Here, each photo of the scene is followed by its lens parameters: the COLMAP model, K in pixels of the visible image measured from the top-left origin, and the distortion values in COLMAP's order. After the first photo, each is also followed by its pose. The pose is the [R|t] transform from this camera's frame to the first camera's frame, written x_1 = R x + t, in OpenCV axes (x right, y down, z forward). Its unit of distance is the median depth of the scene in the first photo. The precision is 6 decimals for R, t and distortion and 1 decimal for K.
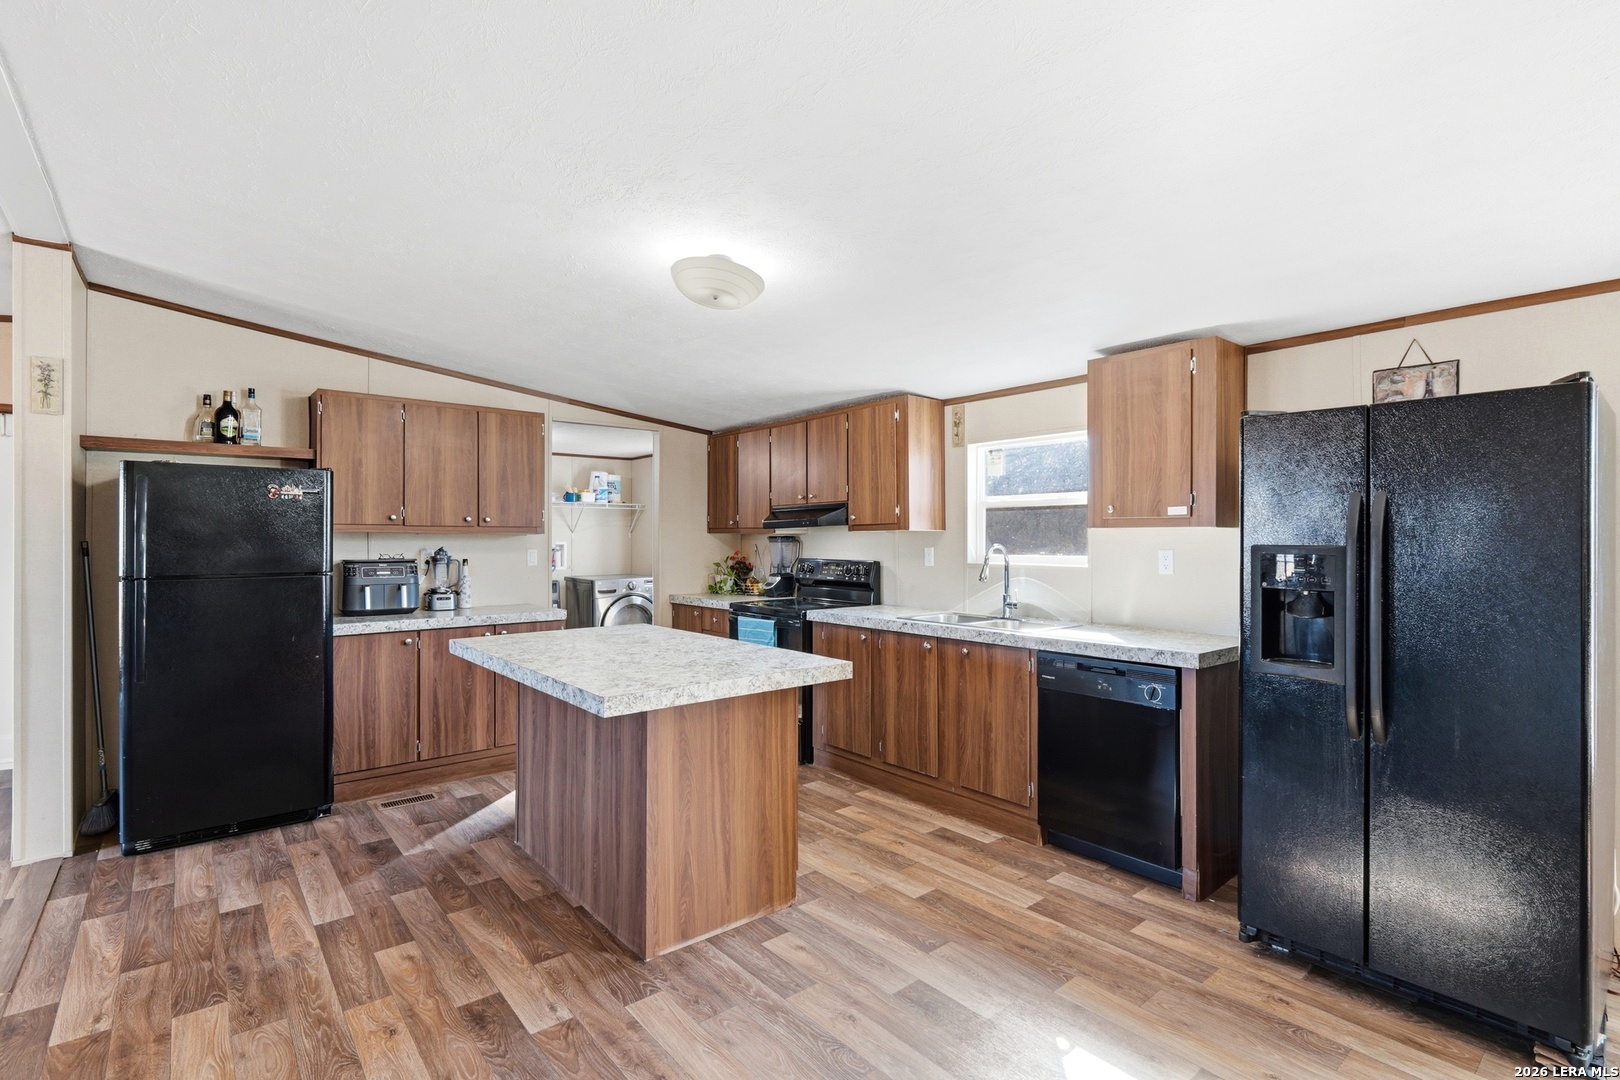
lens RADIAL K [[756.6, 0, 810.0], [0, 756.6, 540.0], [0, 0, 1]] dist [-0.003378, 0.000260]
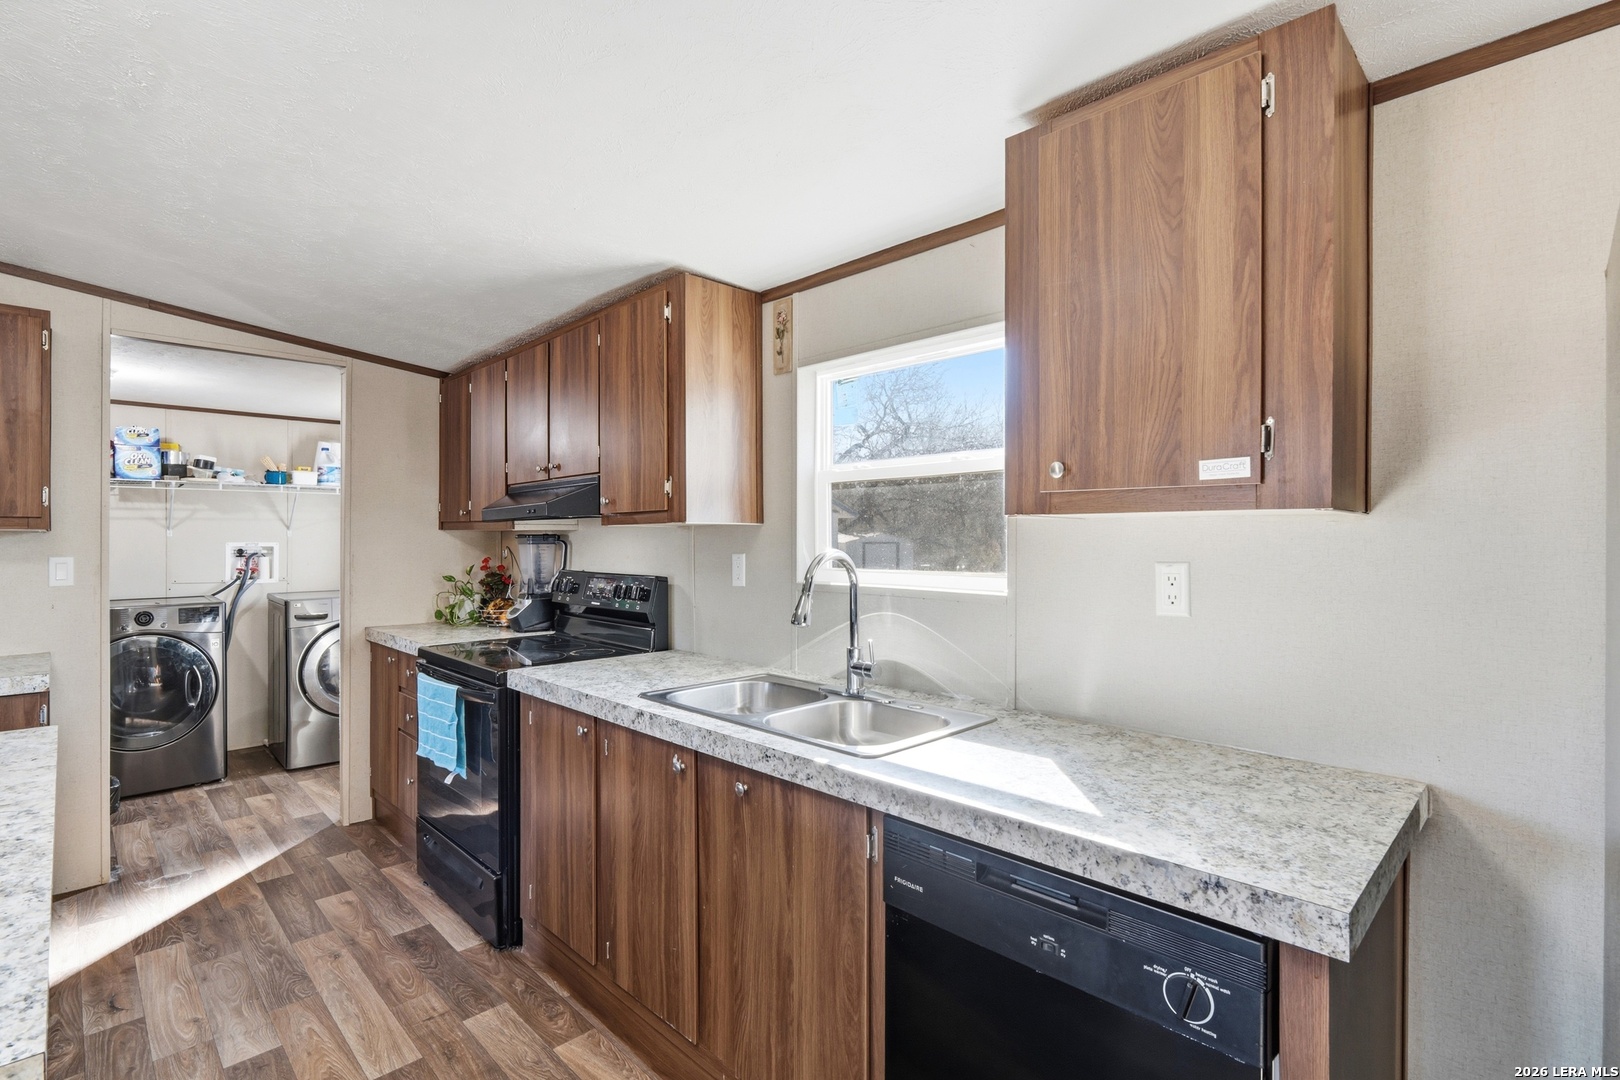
lens RADIAL K [[756.6, 0, 810.0], [0, 756.6, 540.0], [0, 0, 1]] dist [-0.003378, 0.000260]
pose [[0.995874, 0.000092, 0.090751, 0.178039], [-0.000184, 0.999999, 0.001012, -0.001357], [-0.090750, -0.001025, 0.995873, 0.475881]]
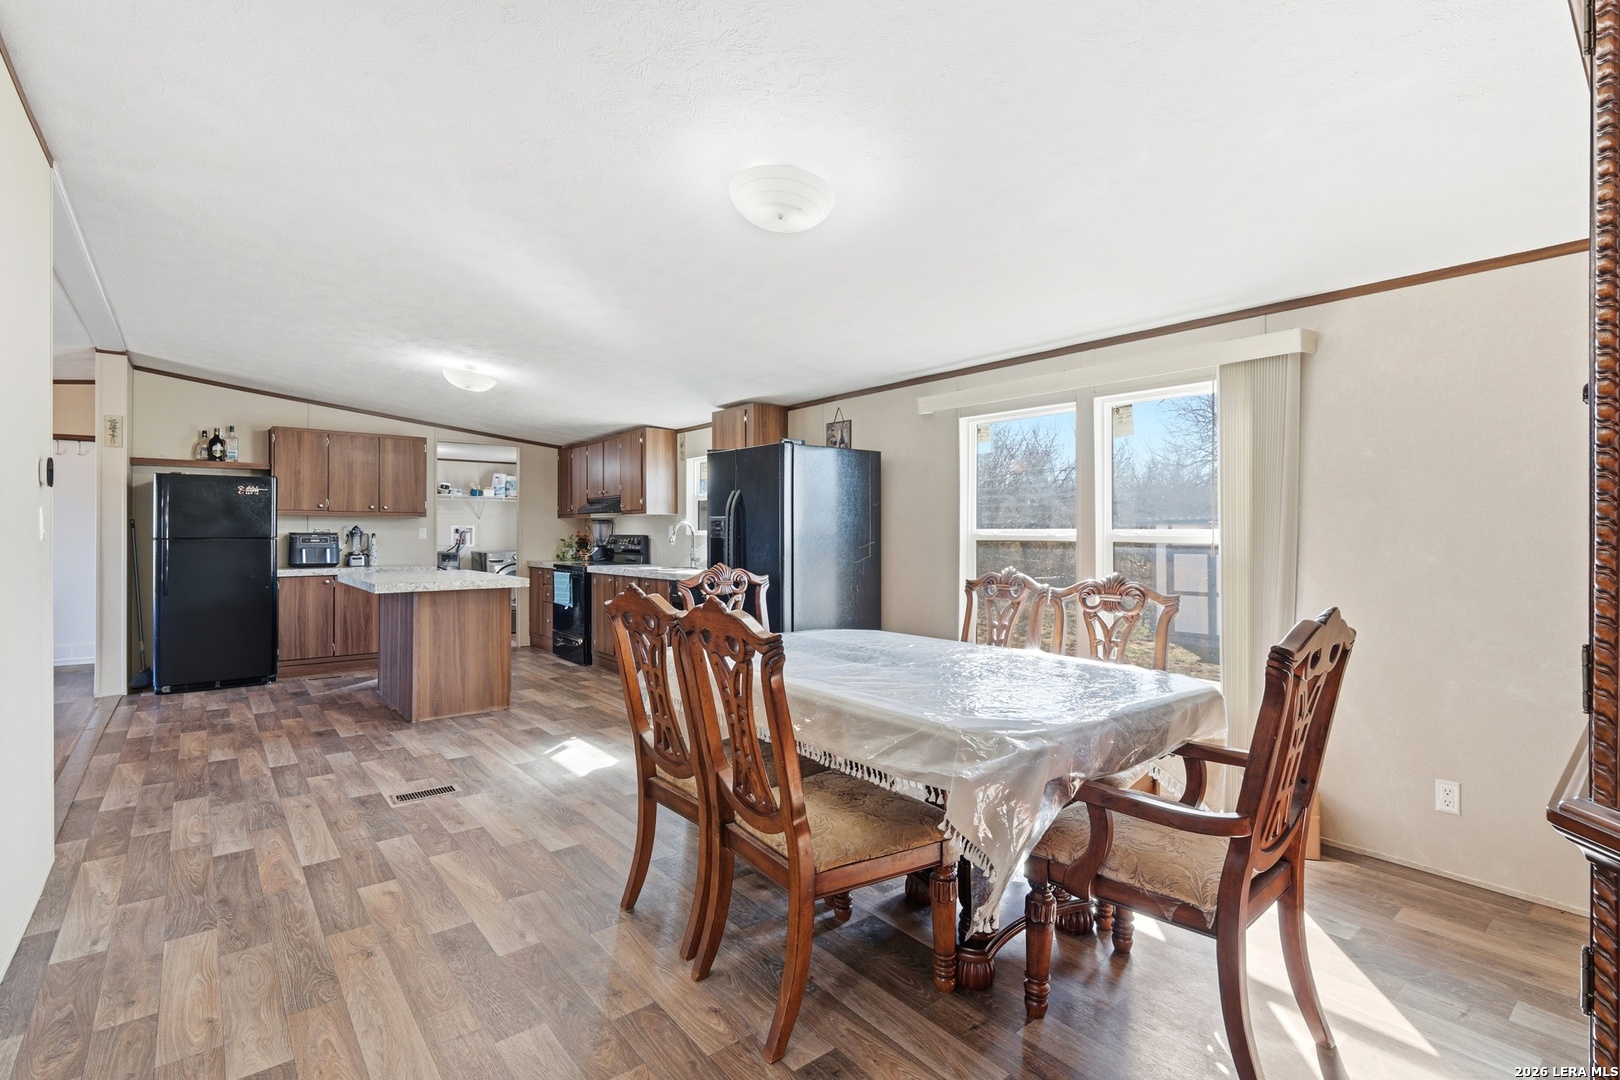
lens RADIAL K [[751.3, 0, 801.7], [0, 751.3, 531.9], [0, 0, 1]] dist [-0.002377, 0.000186]
pose [[0.999874, -0.000625, -0.015873, 0.501244], [0.000585, 0.999997, -0.002506, 0.030240], [0.015874, 0.002496, 0.999871, -0.581514]]
